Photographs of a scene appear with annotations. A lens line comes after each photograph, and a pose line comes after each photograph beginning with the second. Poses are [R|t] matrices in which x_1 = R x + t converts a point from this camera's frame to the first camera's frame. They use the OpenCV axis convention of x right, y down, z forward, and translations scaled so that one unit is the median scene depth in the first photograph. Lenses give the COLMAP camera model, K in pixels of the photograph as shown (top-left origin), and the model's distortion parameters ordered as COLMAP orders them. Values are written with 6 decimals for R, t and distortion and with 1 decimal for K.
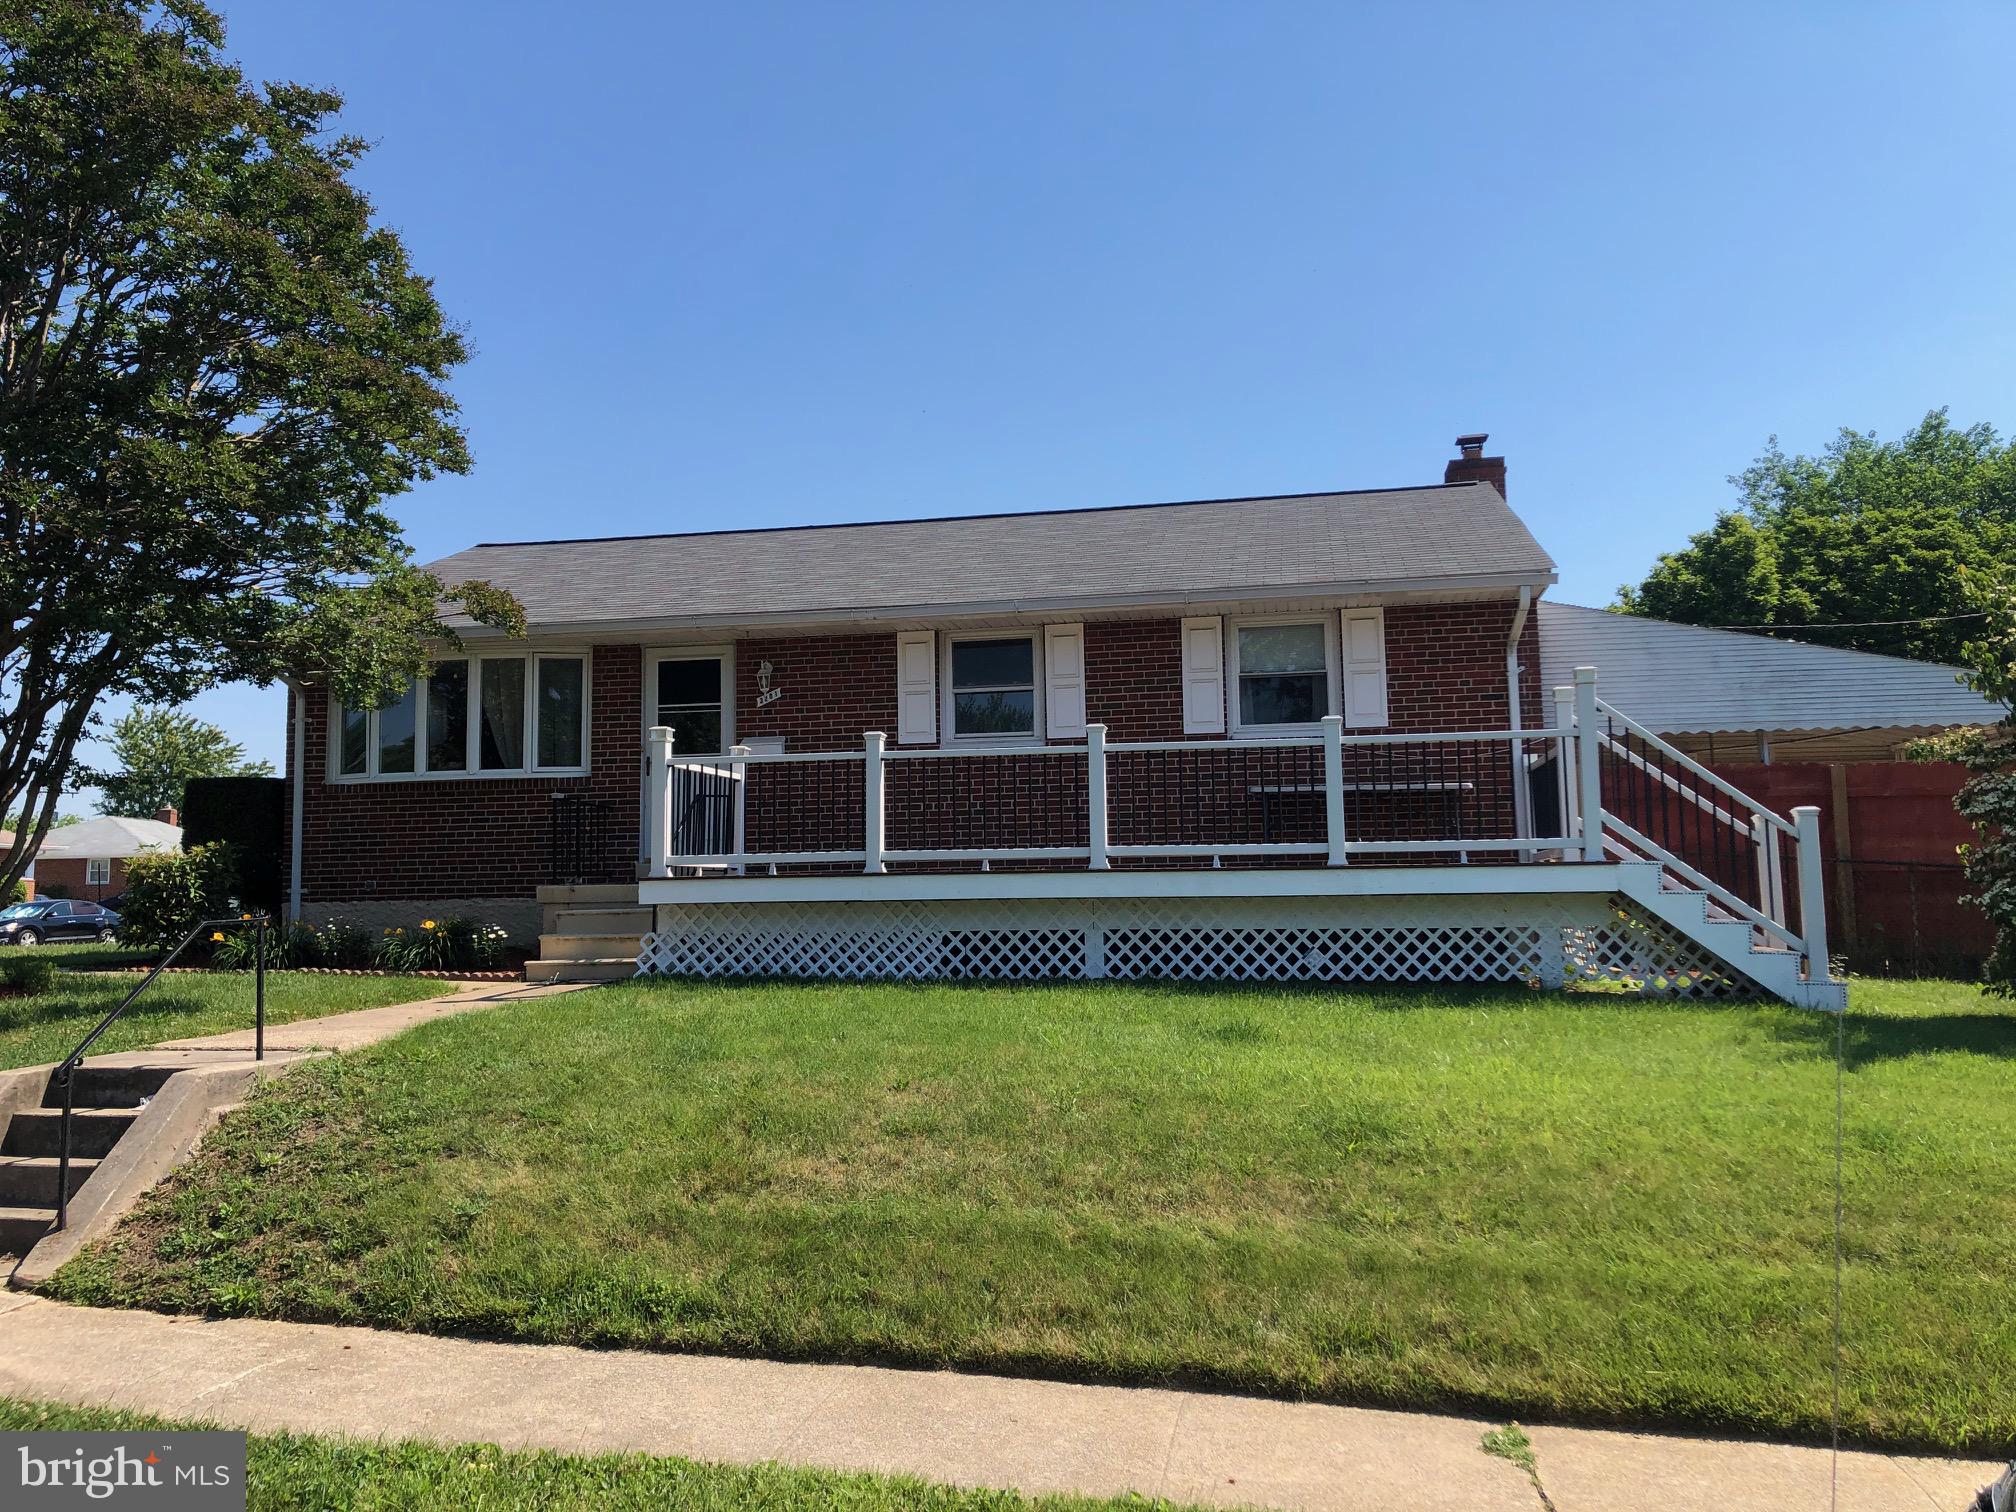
lens RADIAL K [[1648.9, 0, 1008.0], [0, 1648.9, 756.0], [0, 0, 1]] dist [0.021401, -0.004899]
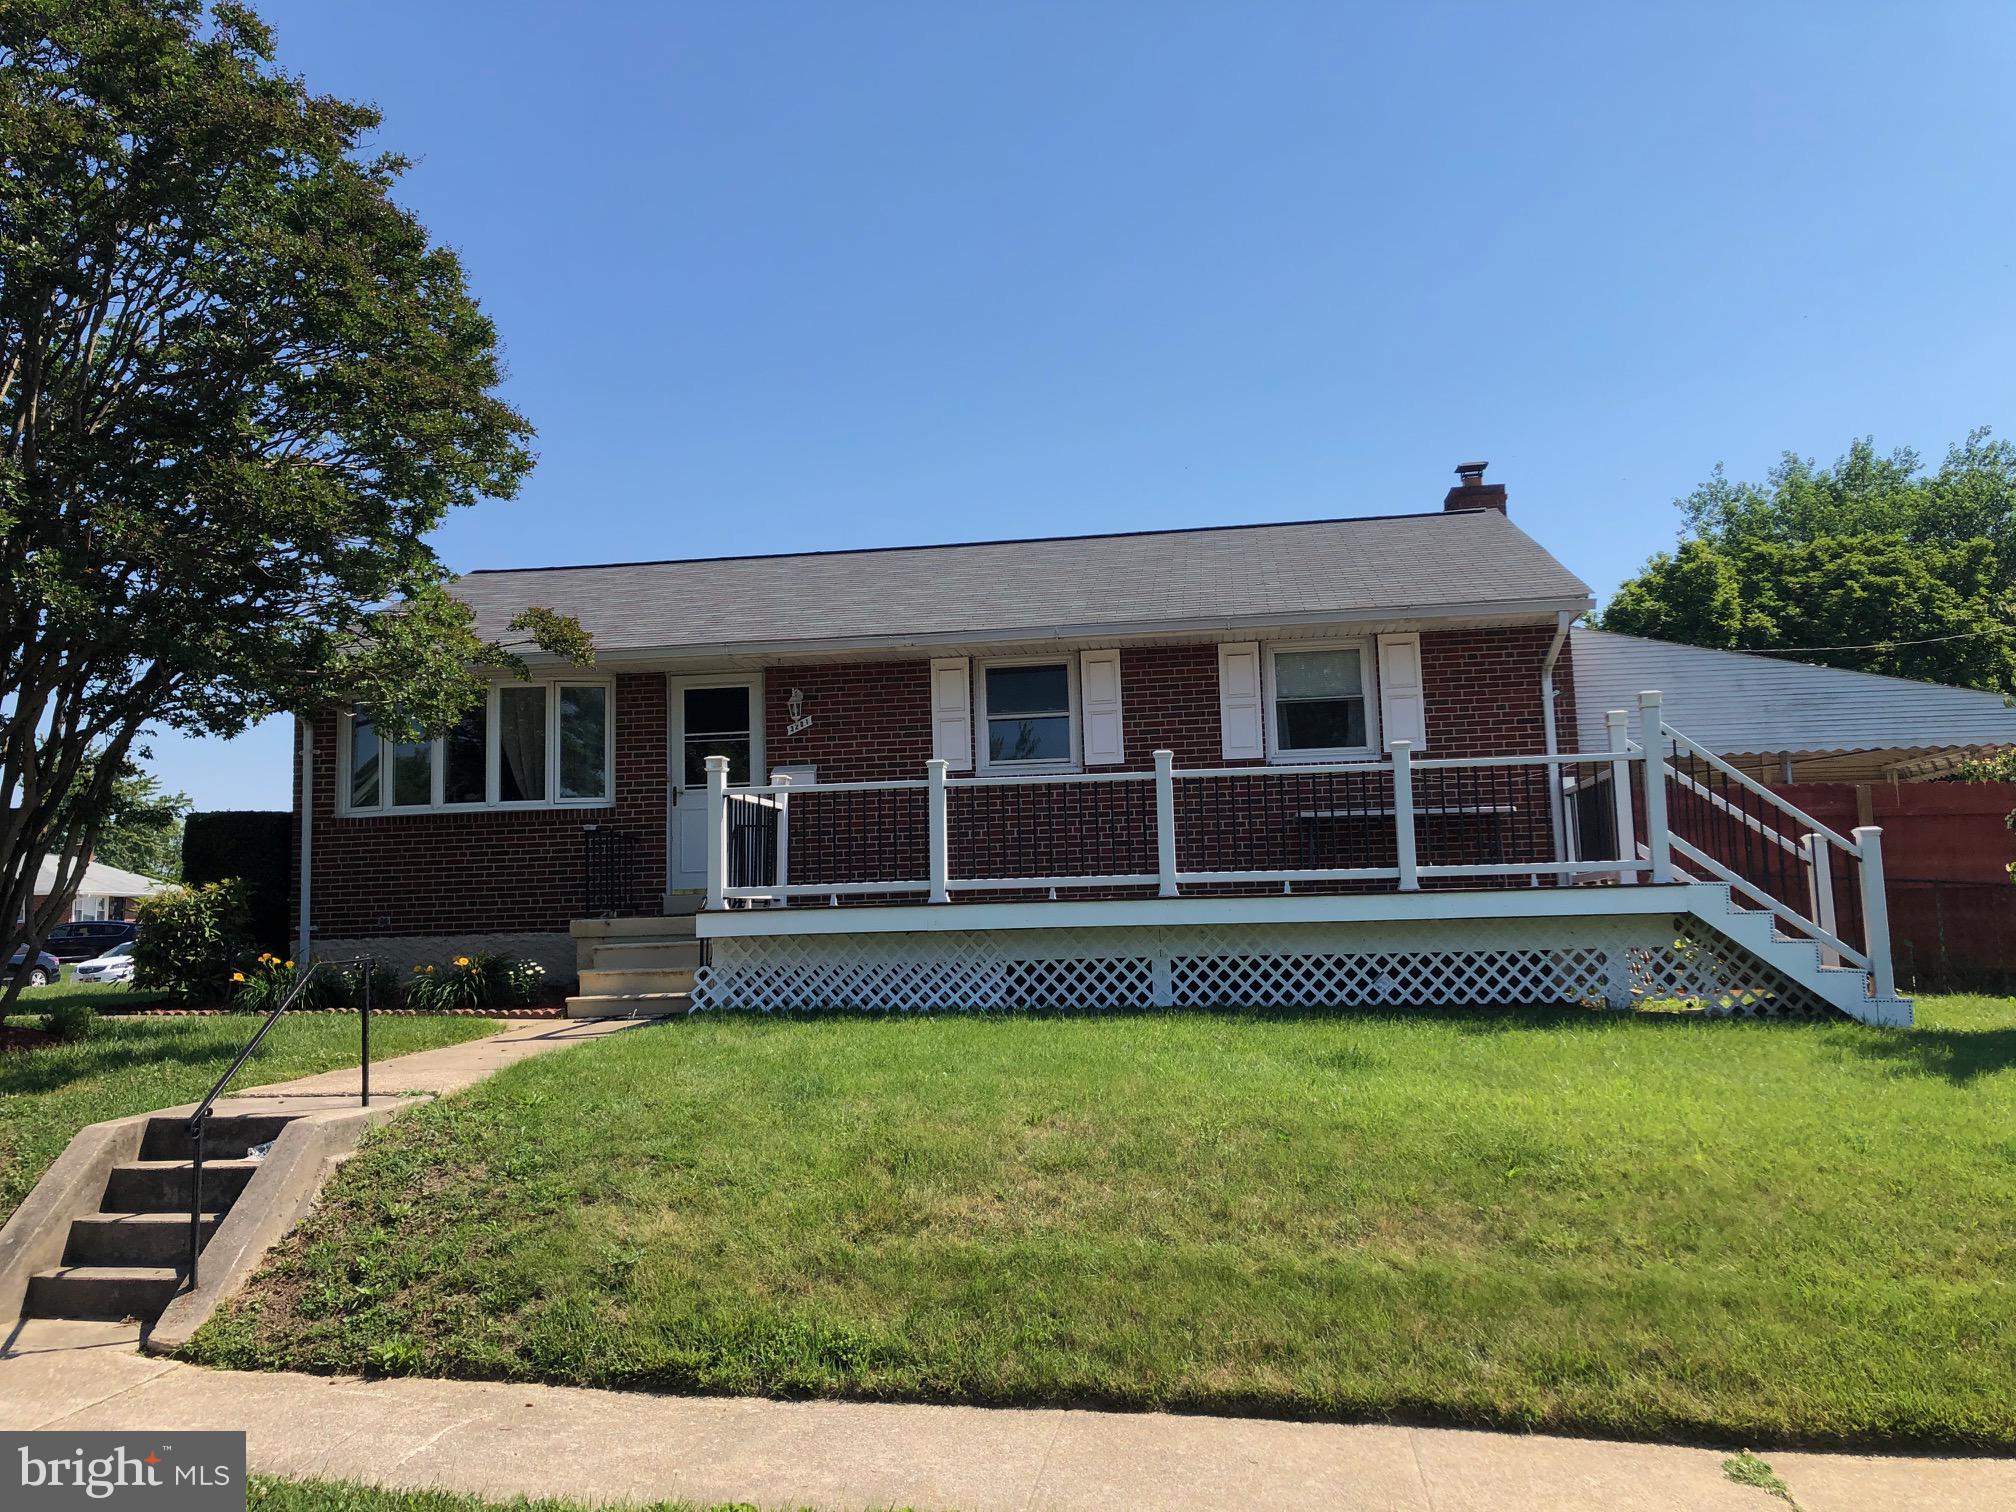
lens RADIAL K [[1646.4, 0, 1012.1], [0, 1646.4, 763.7], [0, 0, 1]] dist [0.013290, 0.008617]
pose [[0.998248, -0.007307, 0.058719, -0.101923], [0.007938, 0.999913, -0.010505, -0.001851], [-0.058637, 0.010953, 0.998219, 0.013726]]
